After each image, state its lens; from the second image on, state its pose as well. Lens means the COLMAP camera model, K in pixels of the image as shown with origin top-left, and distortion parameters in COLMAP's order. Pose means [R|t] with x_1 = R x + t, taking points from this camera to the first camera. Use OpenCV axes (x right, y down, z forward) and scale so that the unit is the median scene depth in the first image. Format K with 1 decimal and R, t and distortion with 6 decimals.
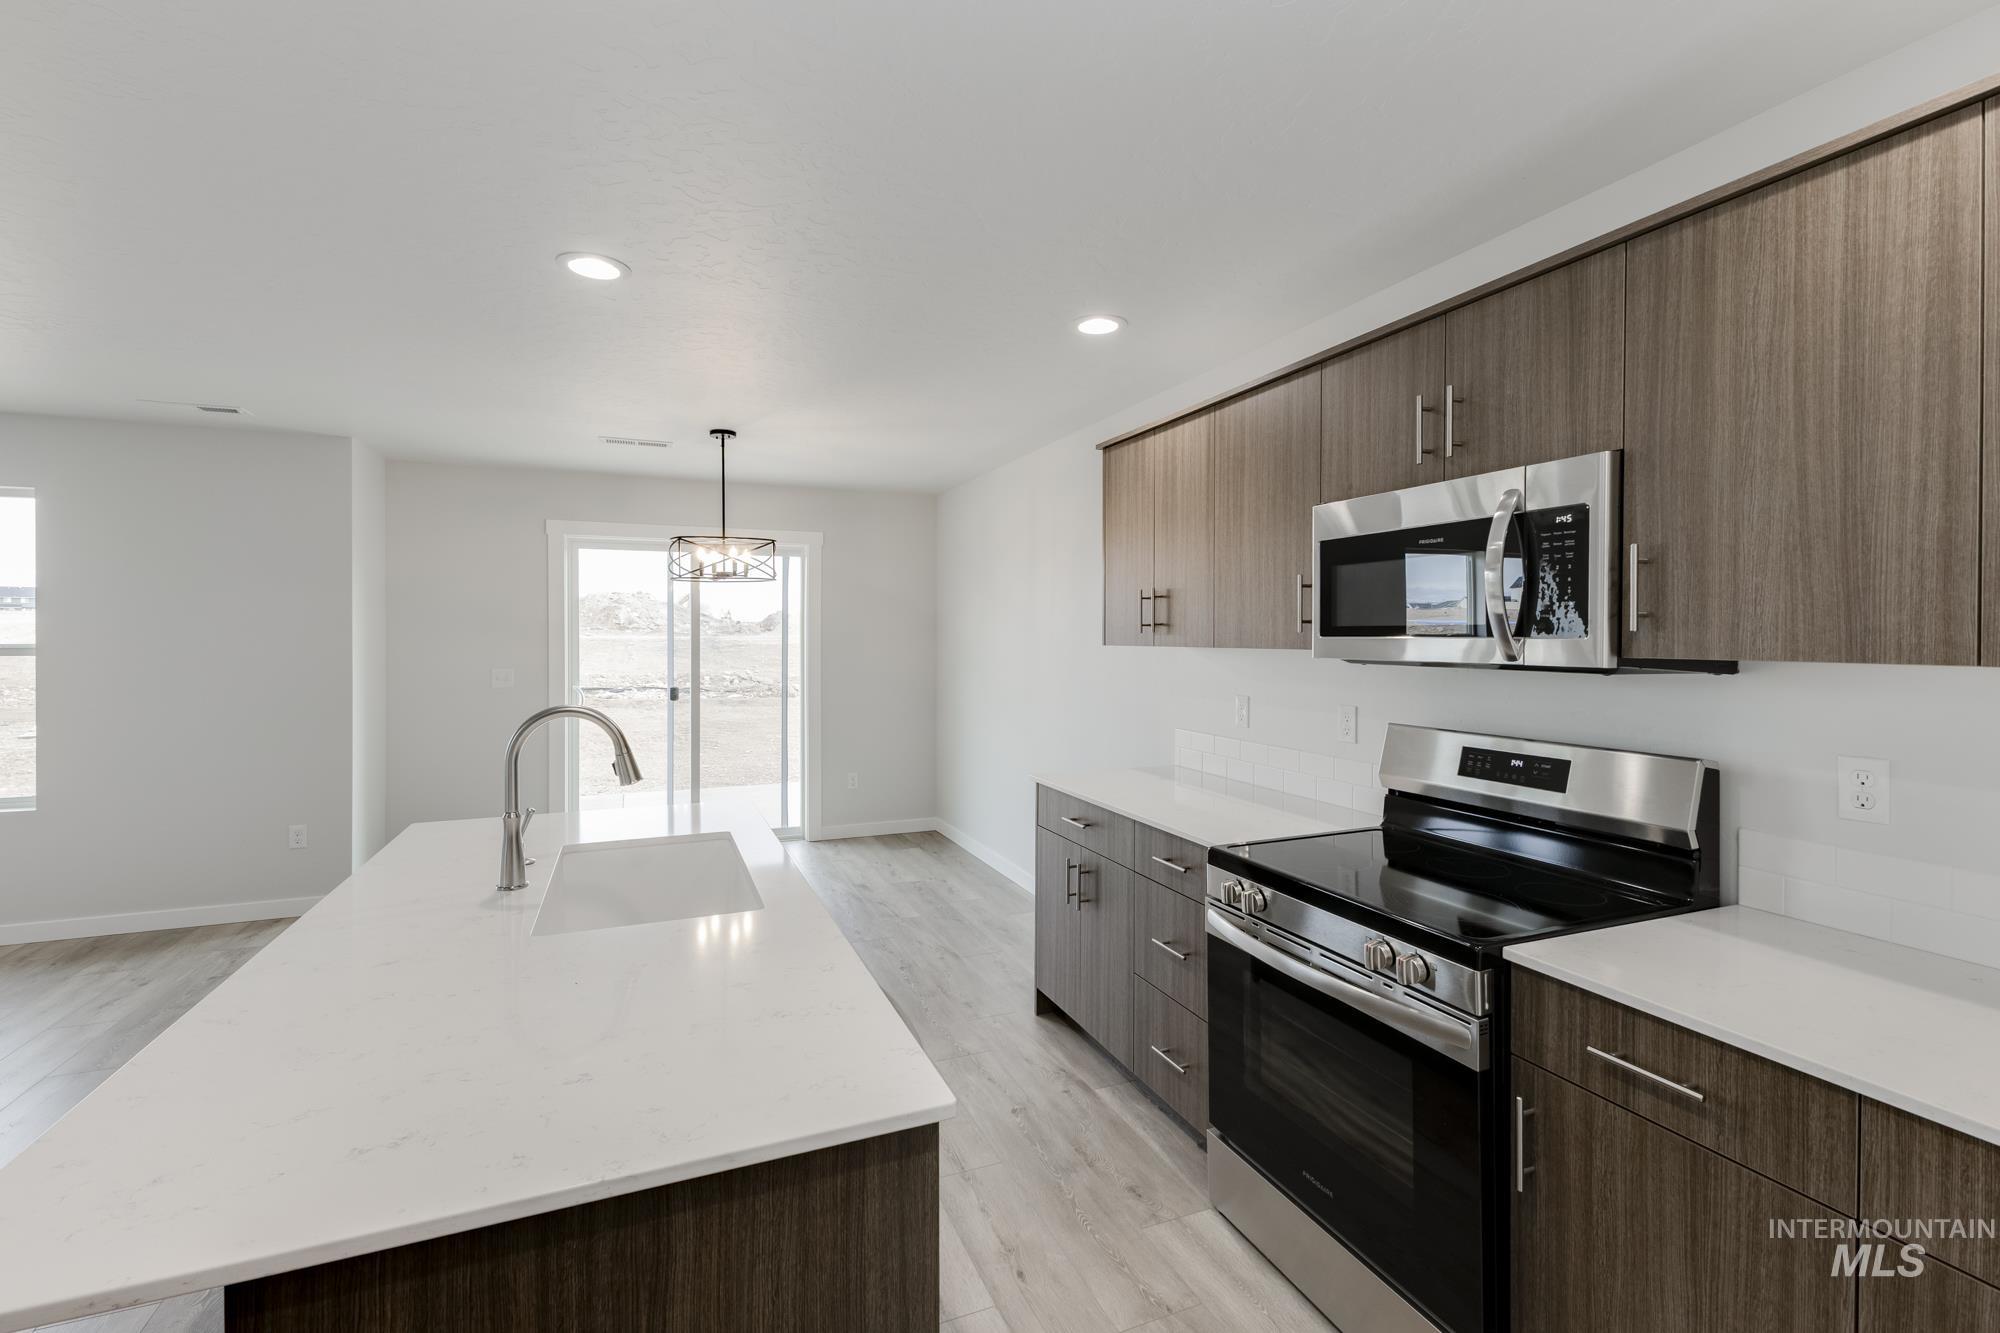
lens RADIAL K [[882.1, 0, 996.9], [0, 882.1, 633.9], [0, 0, 1]] dist [-0.000442, -0.000504]
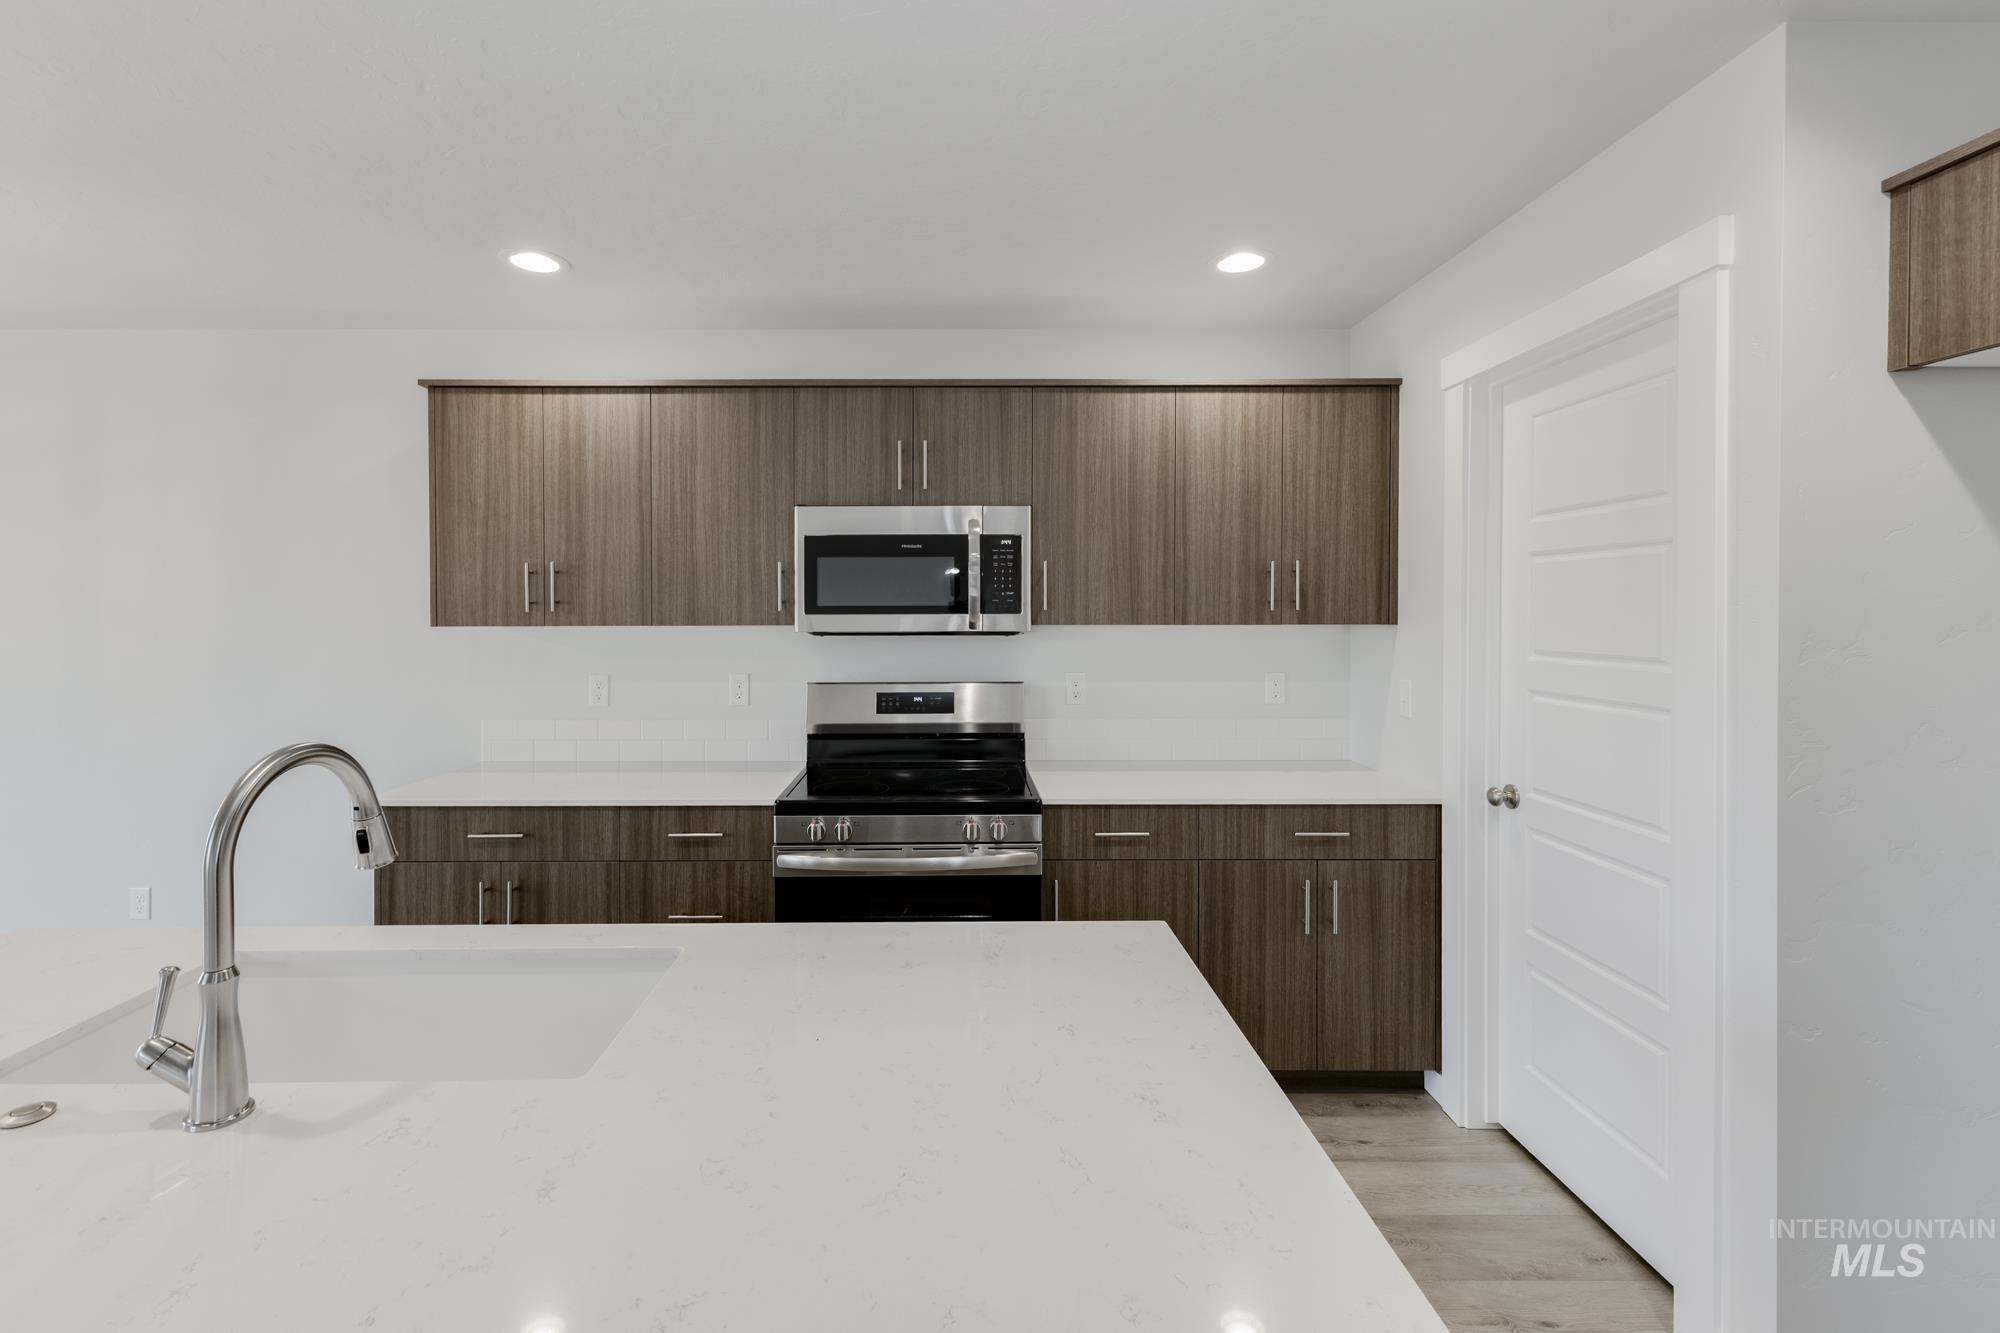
lens RADIAL K [[884.6, 0, 999.8], [0, 884.6, 619.0], [0, 0, 1]] dist [0.000078, -0.000262]
pose [[0.351239, -0.006780, 0.936261, -0.723277], [0.002904, 0.999977, 0.006152, 0.002990], [-0.936281, 0.000558, 0.351250, 0.336387]]
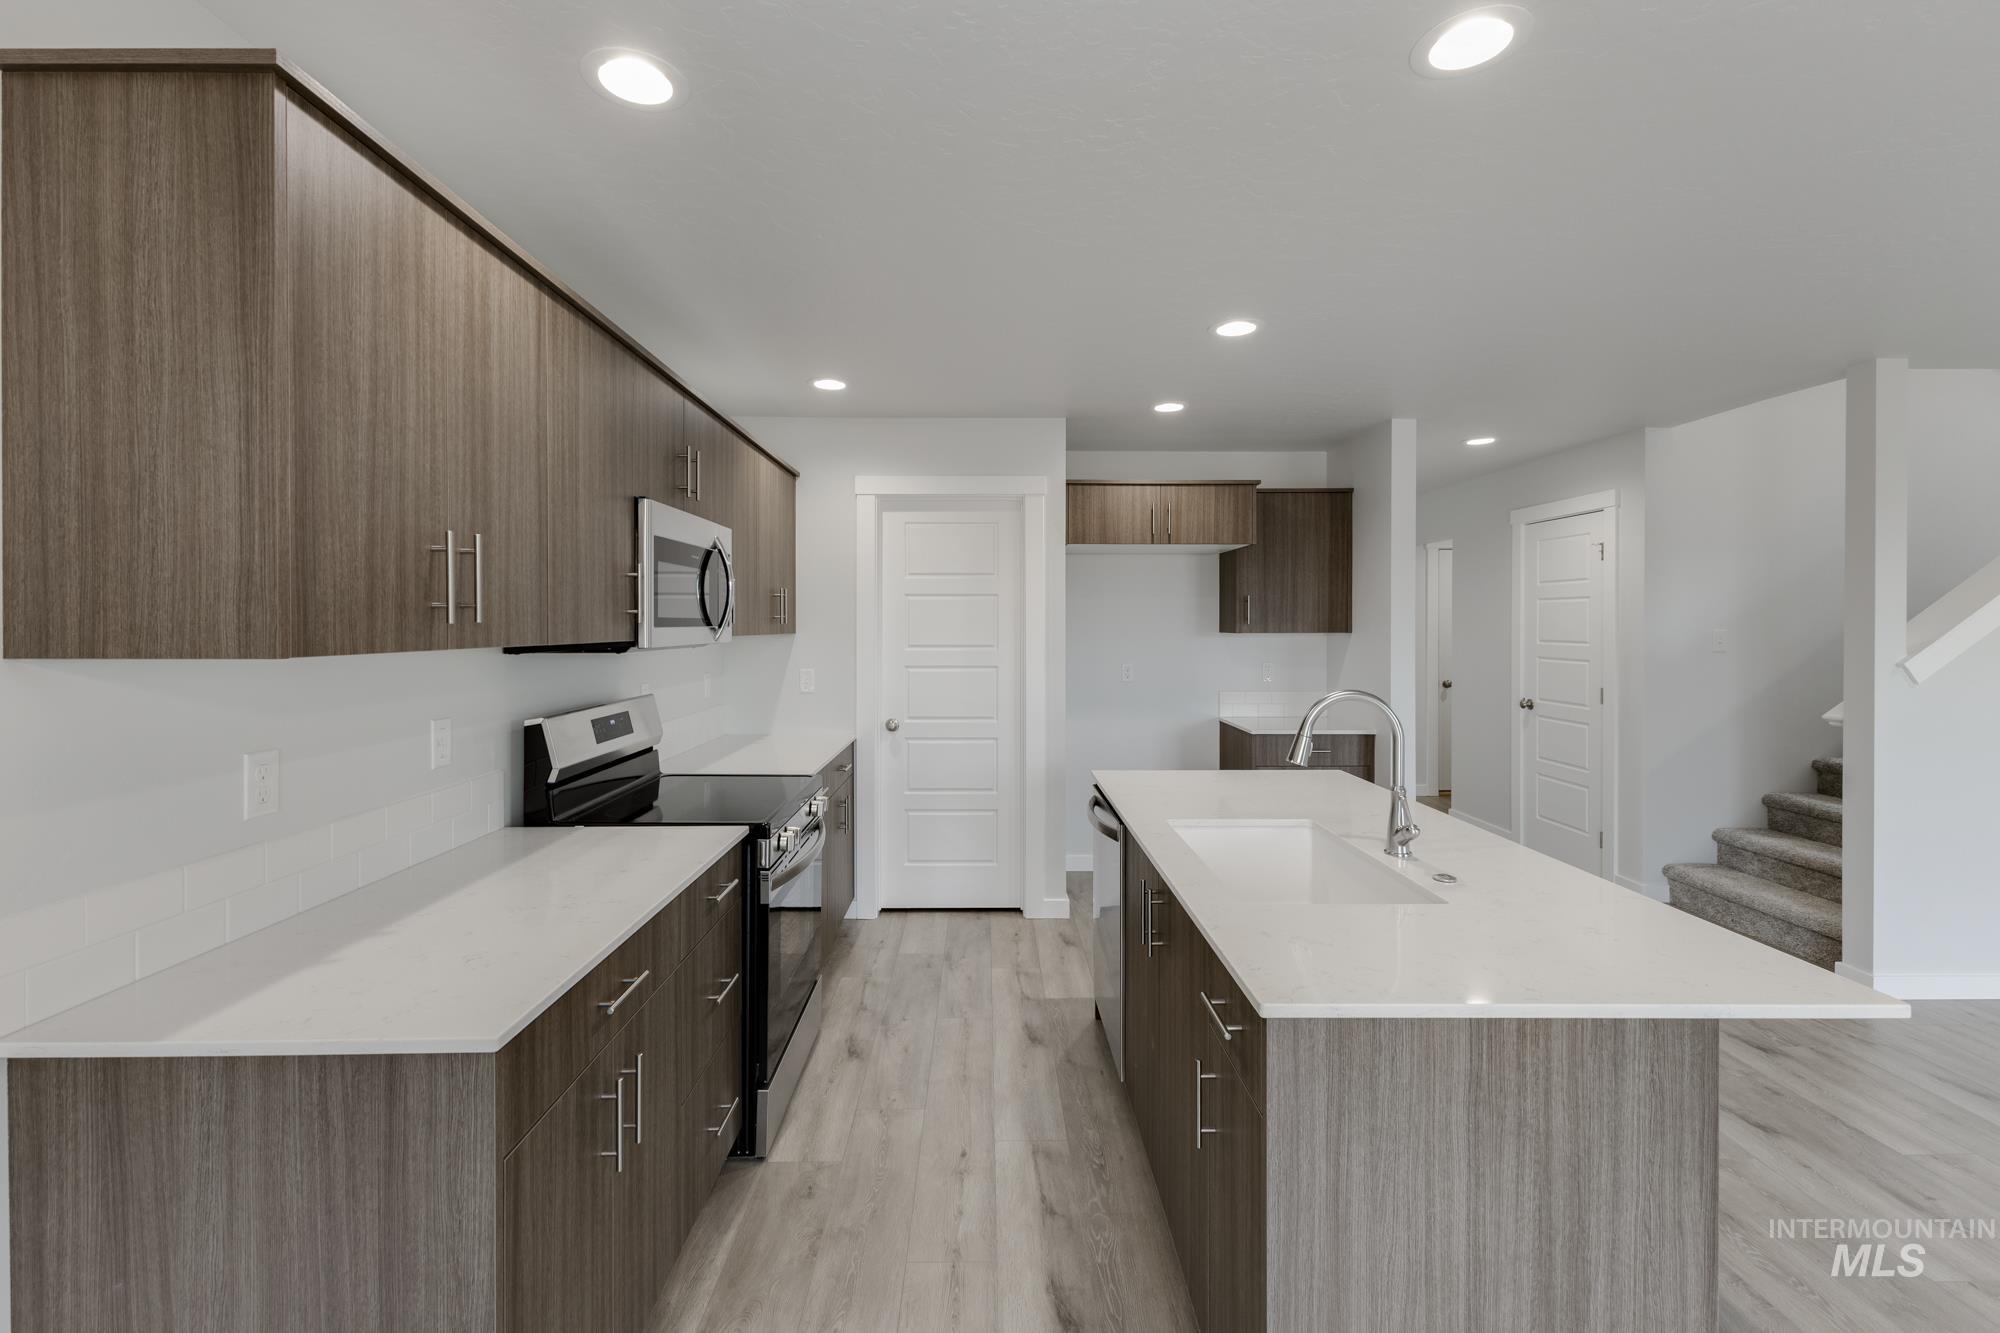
lens RADIAL K [[907.2, 0, 944.0], [0, 907.2, 634.6], [0, 0, 1]] dist [-0.000045, -0.000120]
pose [[-0.922955, -0.001387, 0.384905, -0.382632], [0.002818, 0.999942, 0.010359, 0.000784], [-0.384898, 0.010646, -0.922898, 1.928776]]
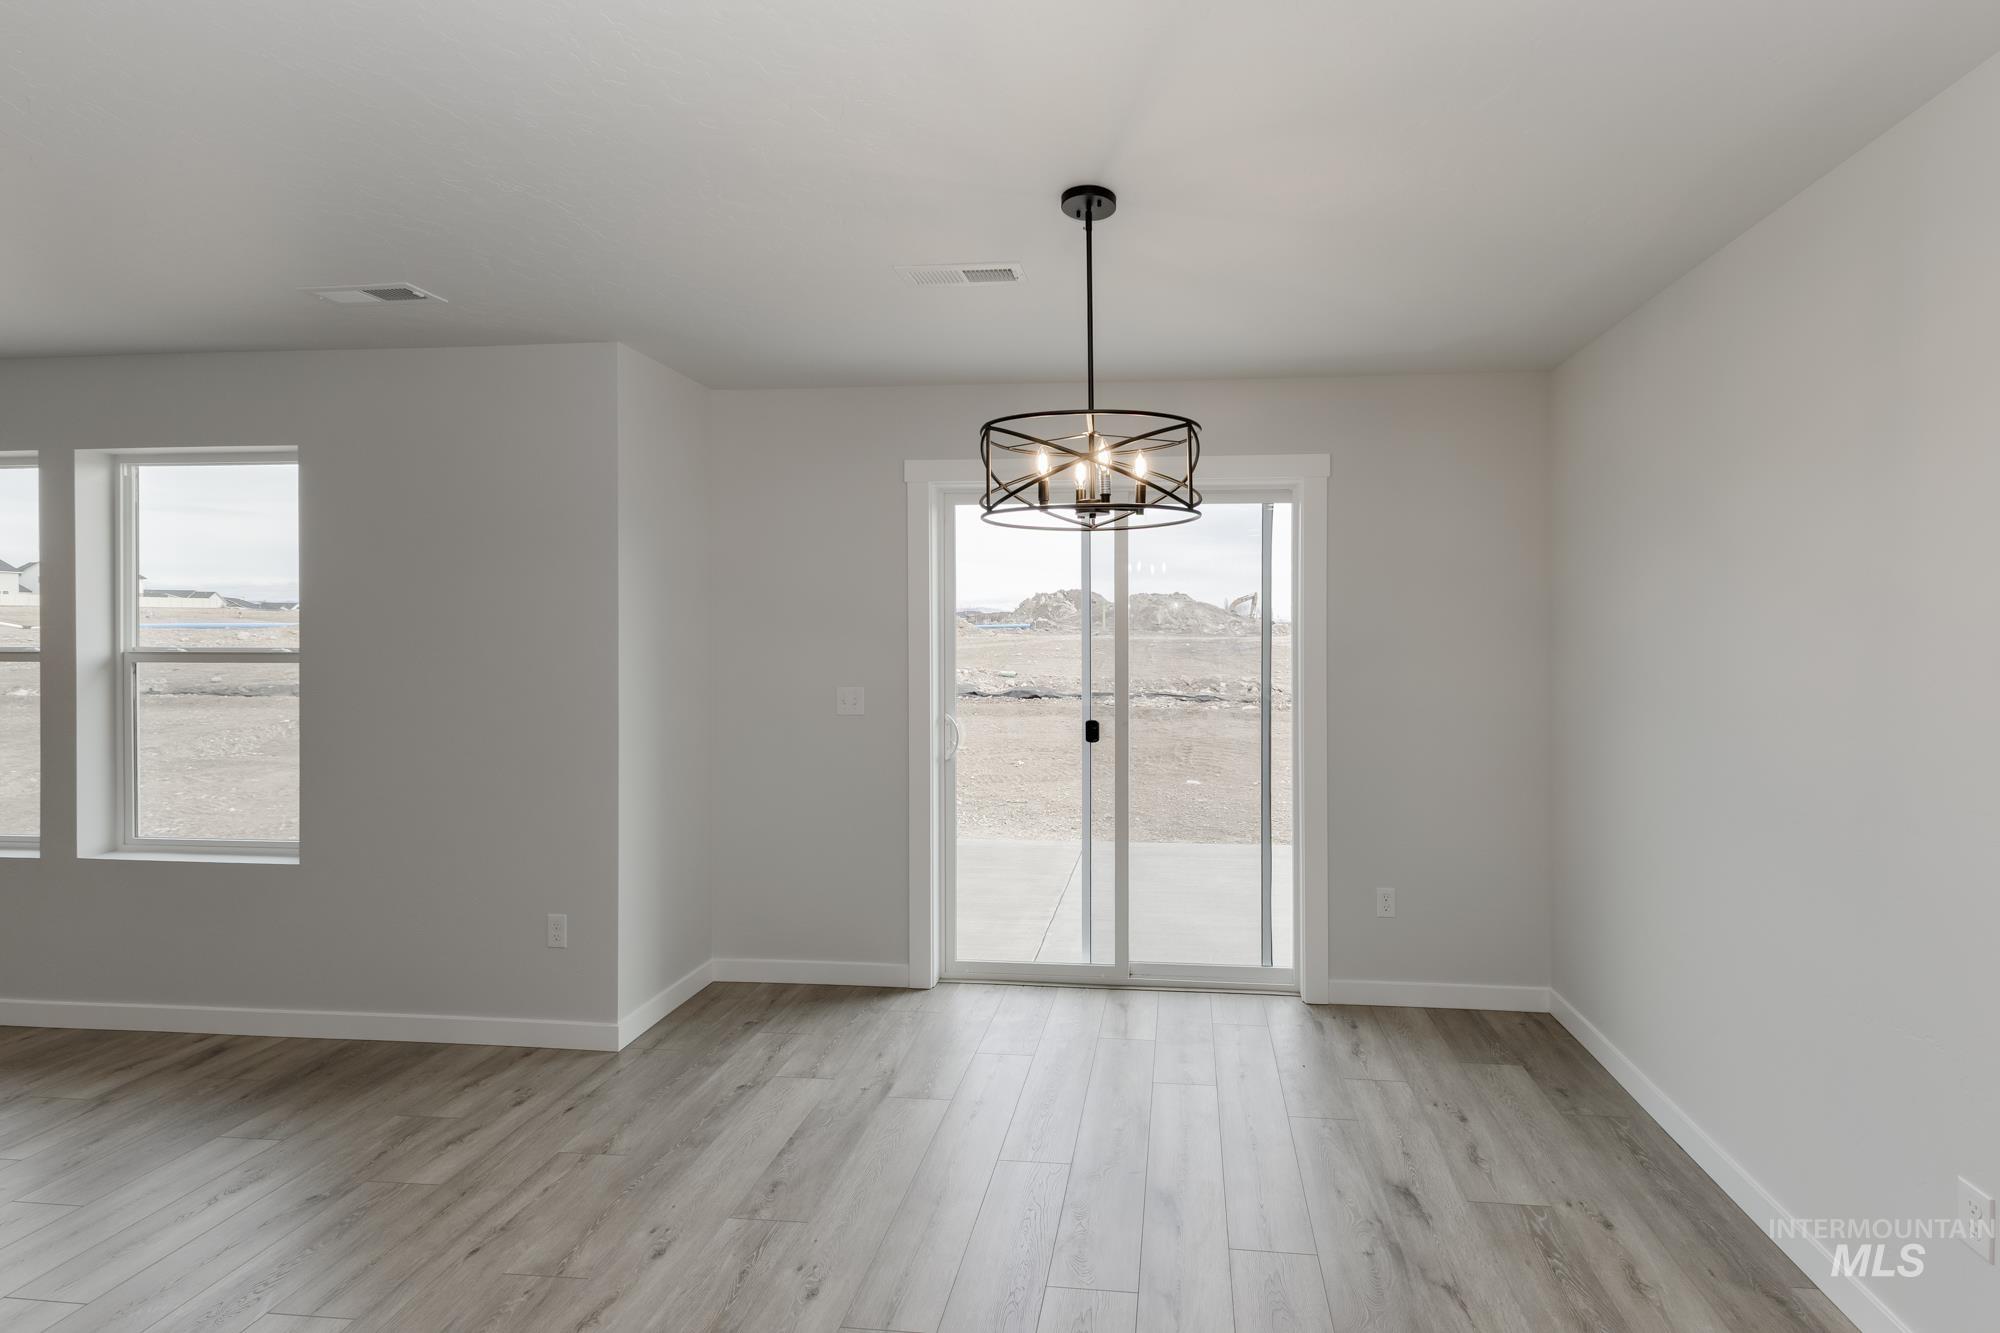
lens RADIAL K [[922.4, 0, 1095.2], [0, 922.4, 628.9], [0, 0, 1]] dist [0.000640, -0.000106]
pose [[0.888813, -0.001451, -0.458268, -0.176138], [-0.001414, 0.999982, -0.005908, -0.004346], [0.458269, 0.005900, 0.888794, 1.167104]]
